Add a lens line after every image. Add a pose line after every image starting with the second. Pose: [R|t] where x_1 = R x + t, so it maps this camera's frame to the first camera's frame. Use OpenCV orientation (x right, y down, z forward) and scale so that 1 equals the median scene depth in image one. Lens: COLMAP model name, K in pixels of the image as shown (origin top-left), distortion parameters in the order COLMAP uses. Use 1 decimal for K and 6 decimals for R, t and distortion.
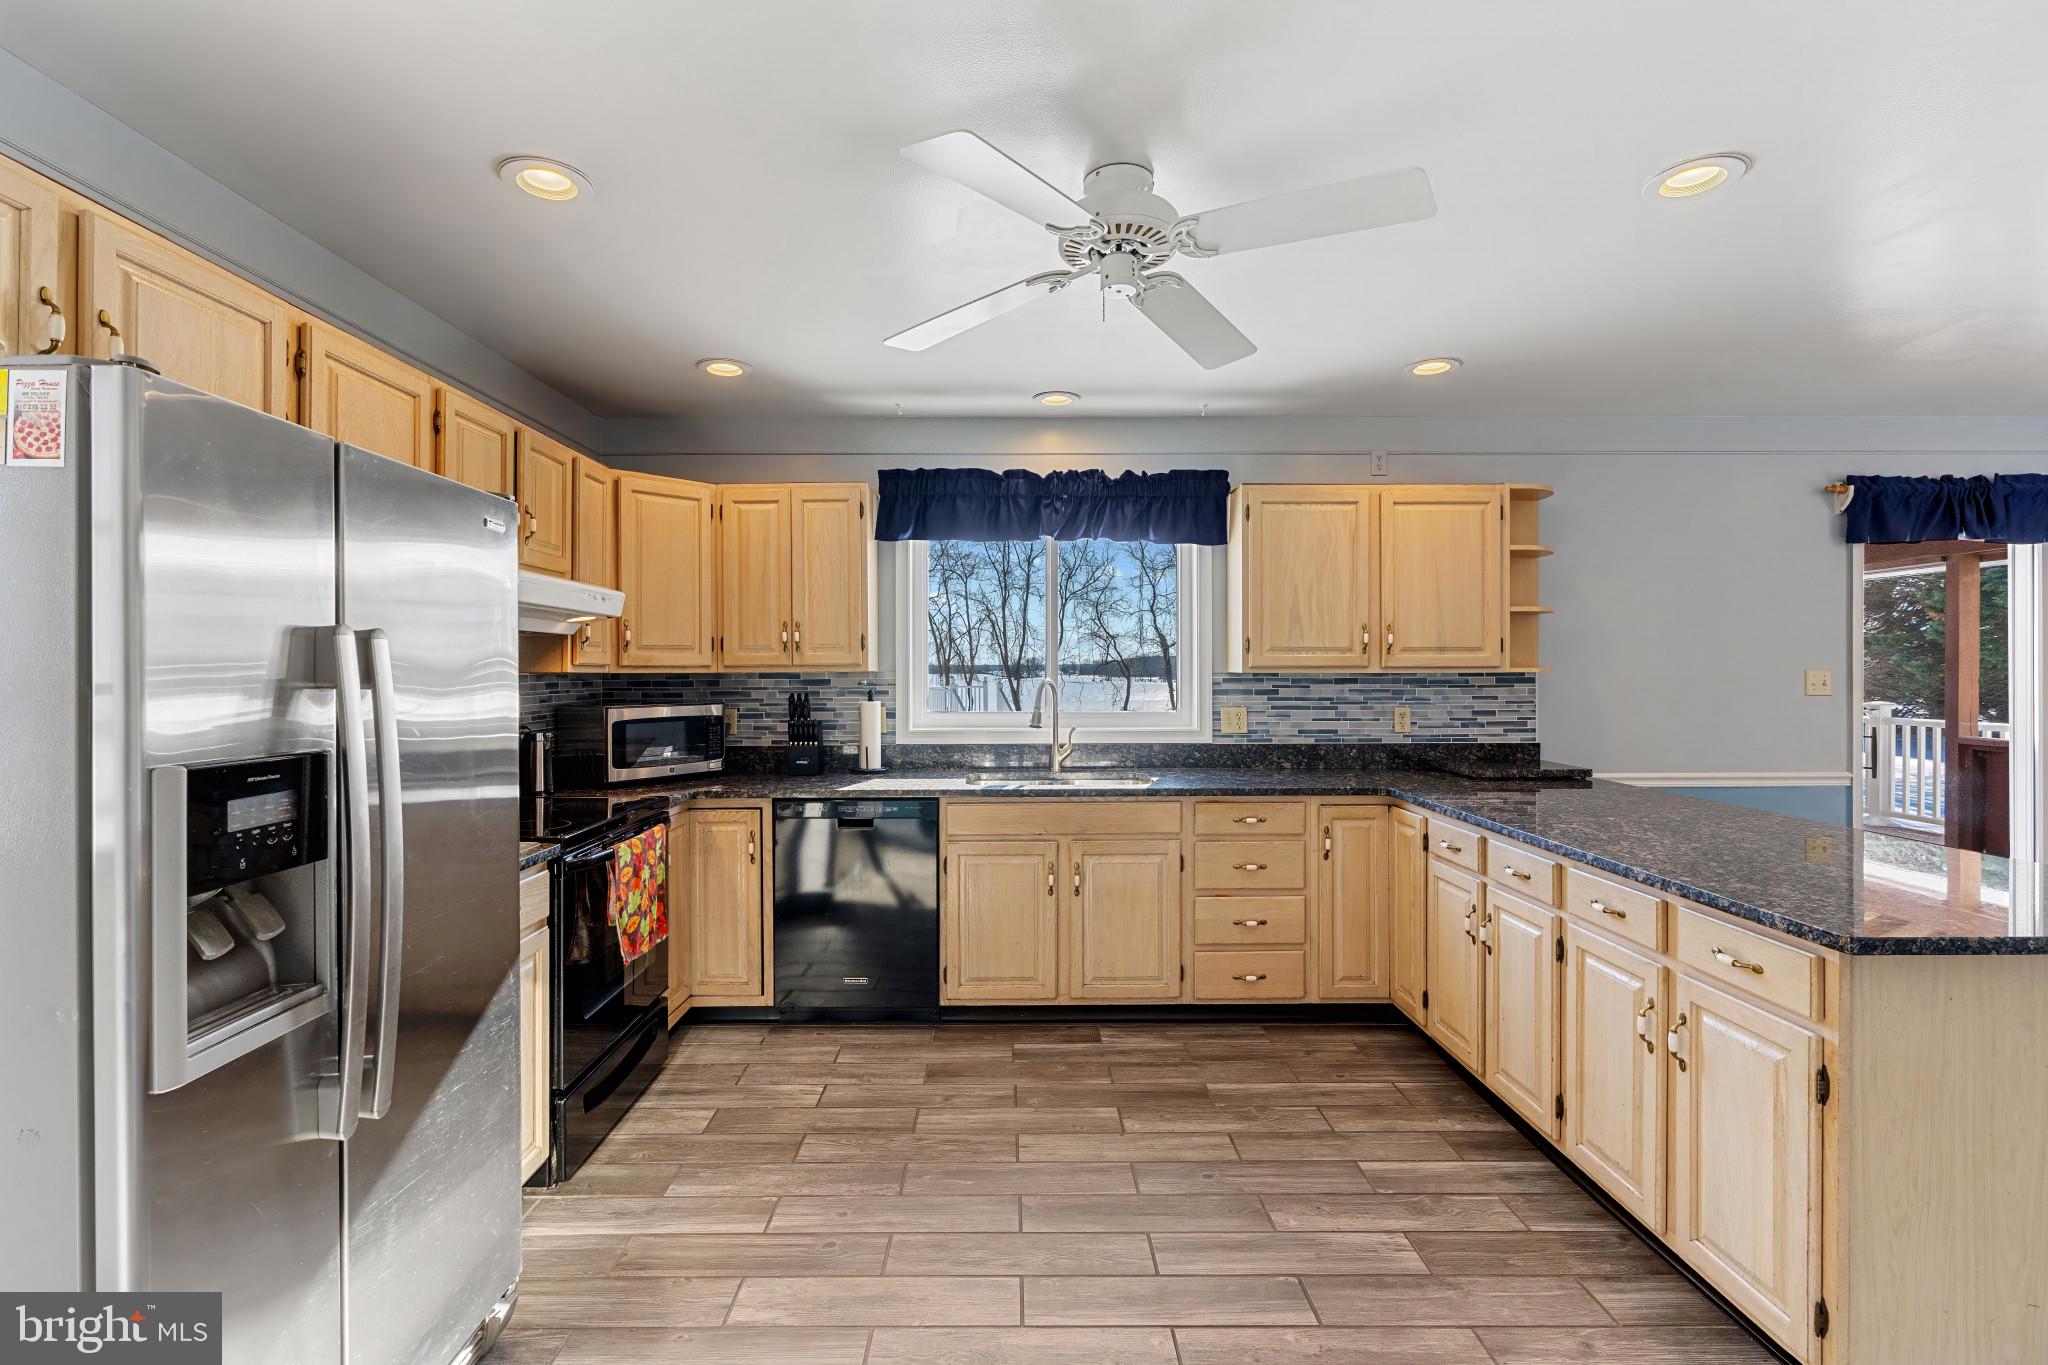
lens RADIAL K [[921.1, 0, 1014.5], [0, 921.1, 675.6], [0, 0, 1]] dist [-0.004110, -0.000162]
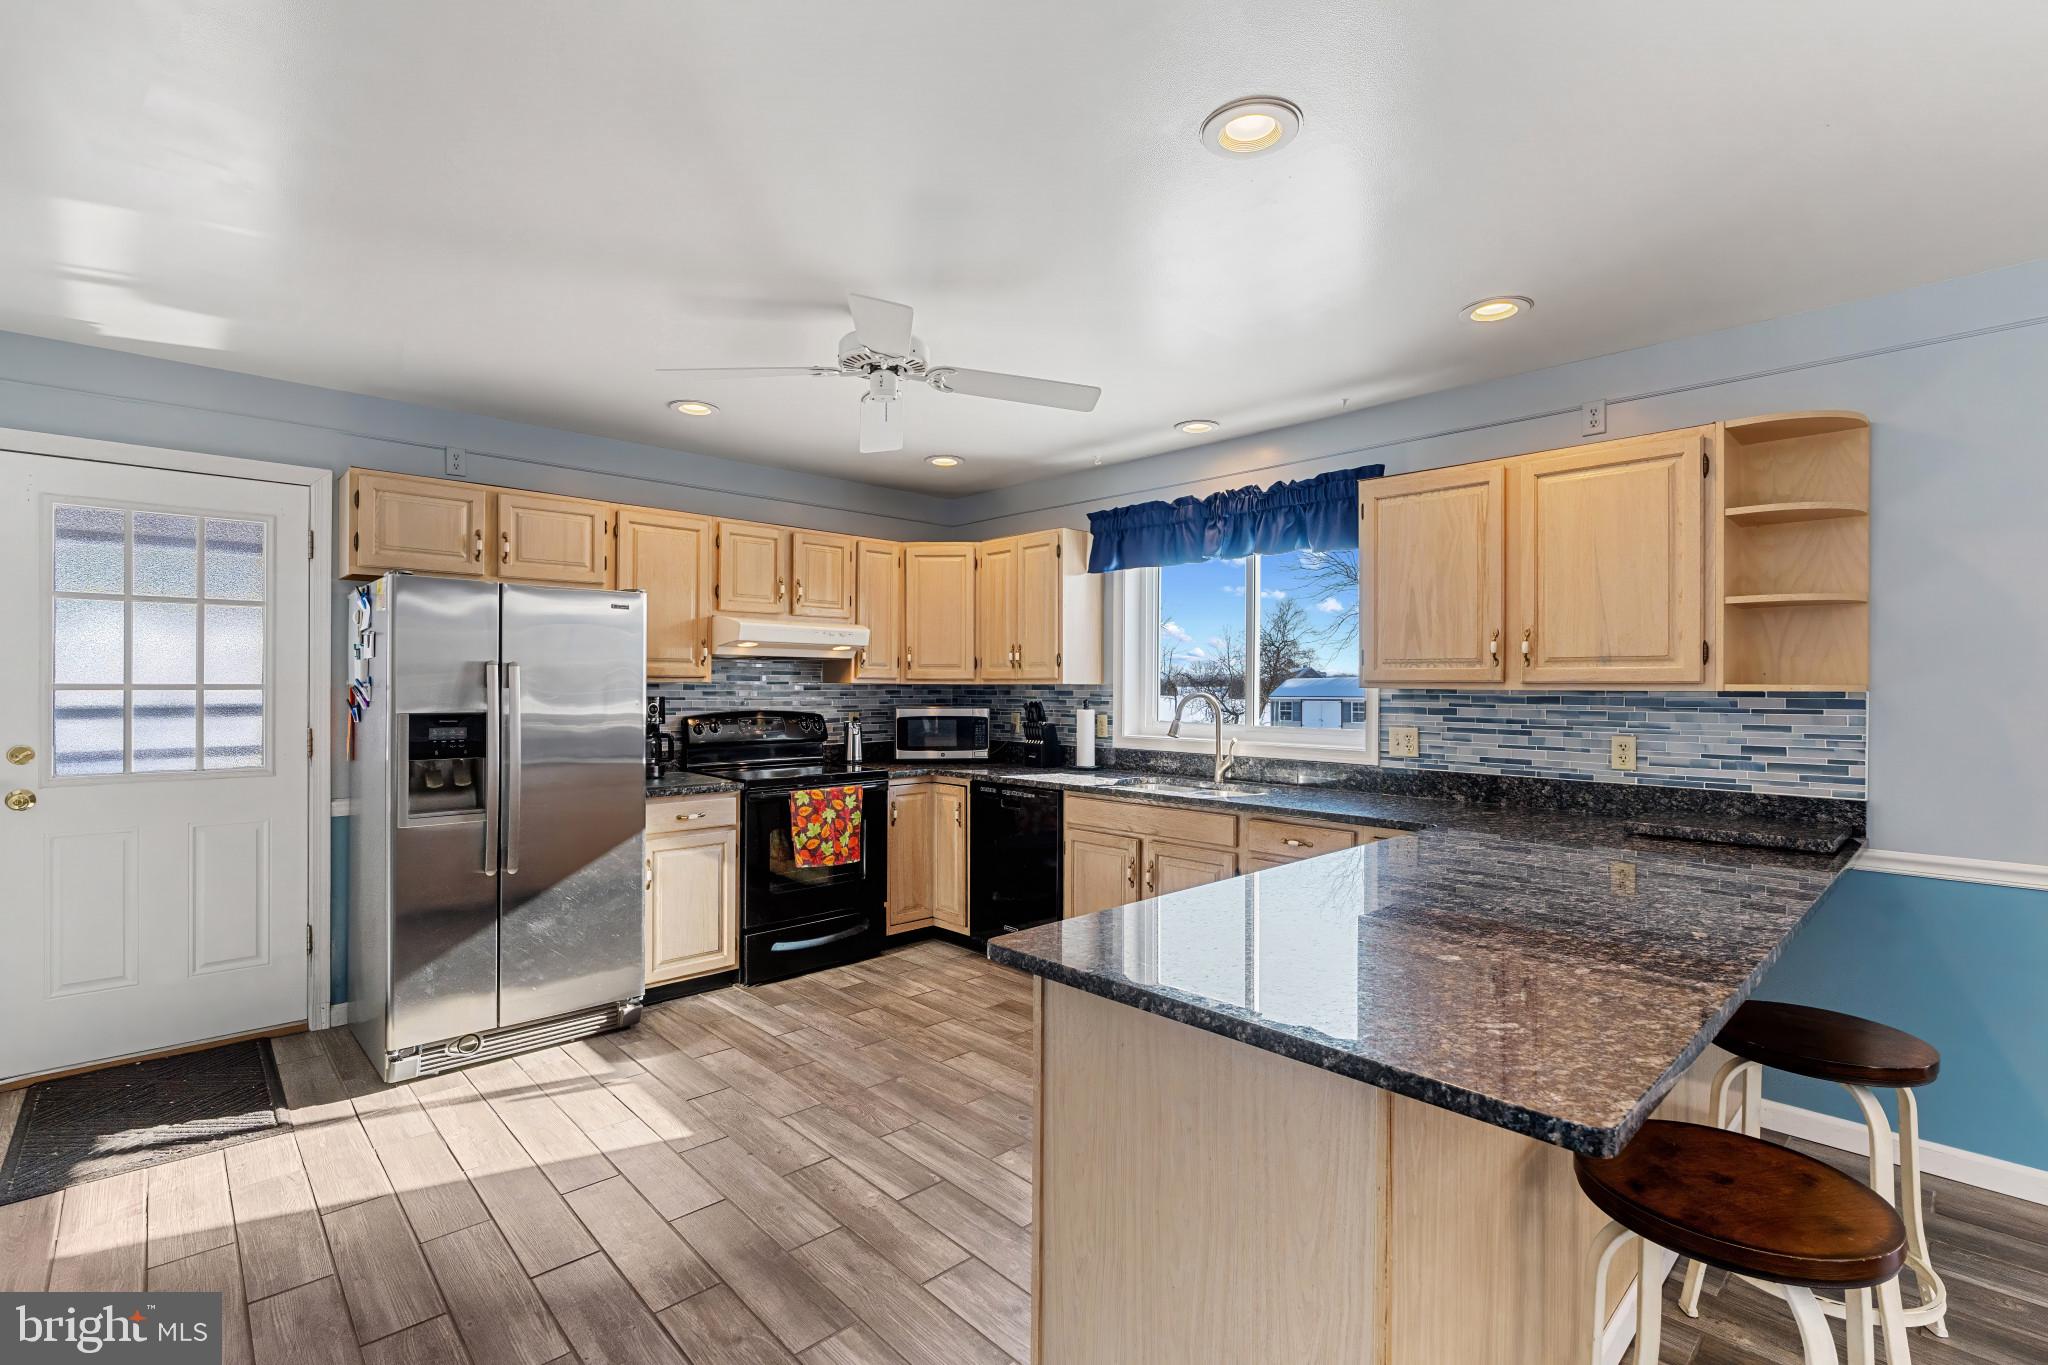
lens RADIAL K [[921.1, 0, 997.4], [0, 921.1, 690.2], [0, 0, 1]] dist [-0.004110, -0.000162]
pose [[0.679451, 0.011286, -0.733634, 0.655126], [-0.011117, 0.999925, 0.005086, -0.001593], [0.733636, 0.004700, 0.679526, 0.115001]]
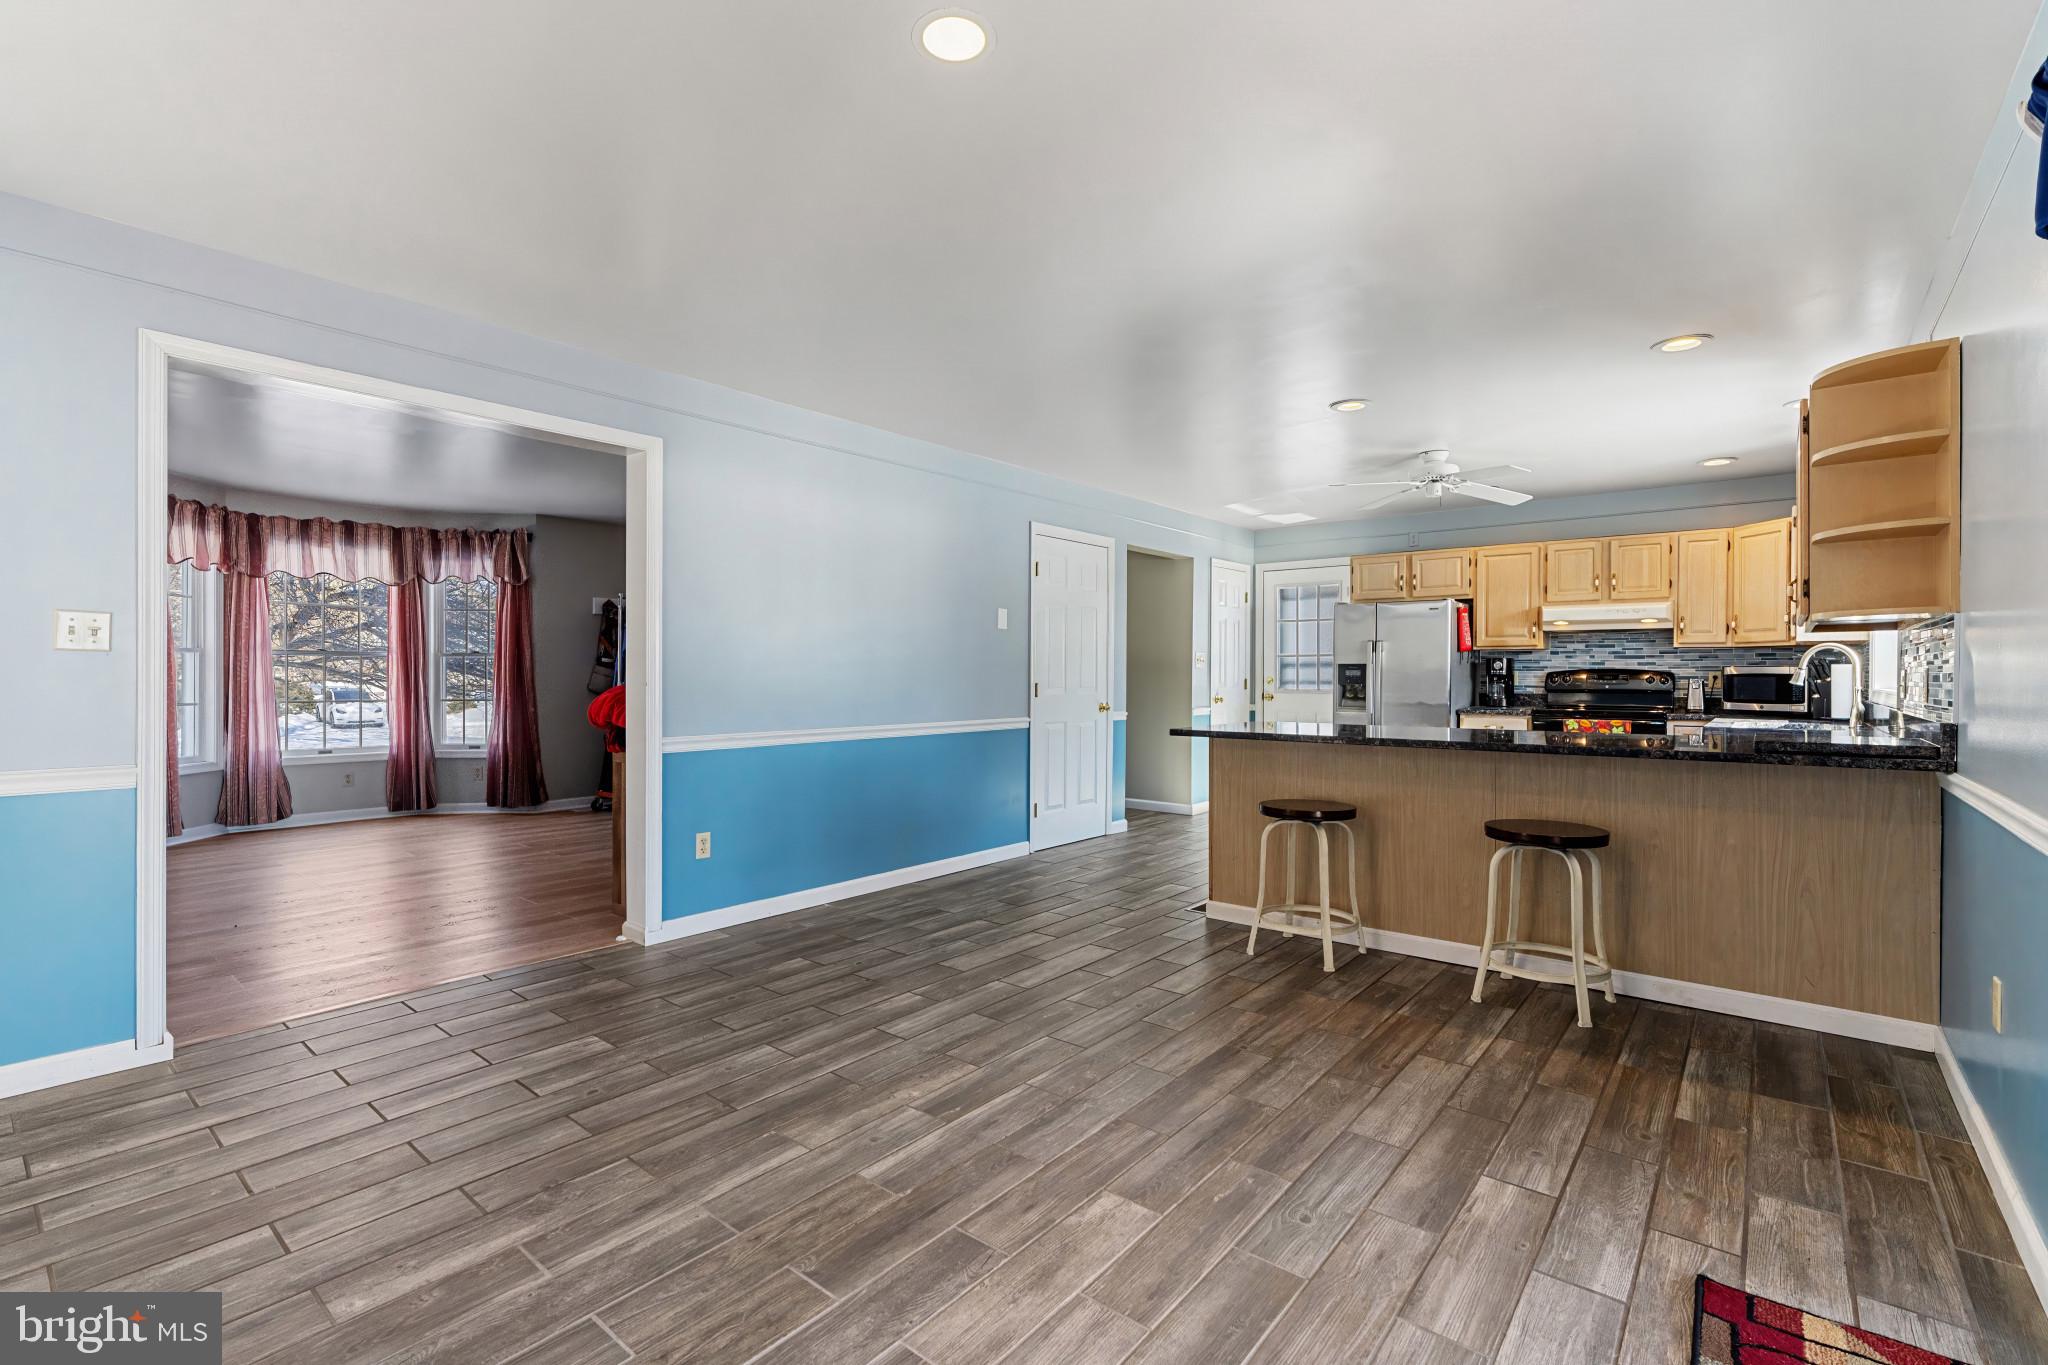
lens RADIAL K [[921.1, 0, 1034.7], [0, 921.1, 675.4], [0, 0, 1]] dist [-0.004110, -0.000162]
pose [[-0.617961, 0.011591, -0.786123, 1.551217], [-0.001421, 0.999873, 0.015860, 0.022432], [0.786207, 0.010918, -0.617866, 0.931981]]
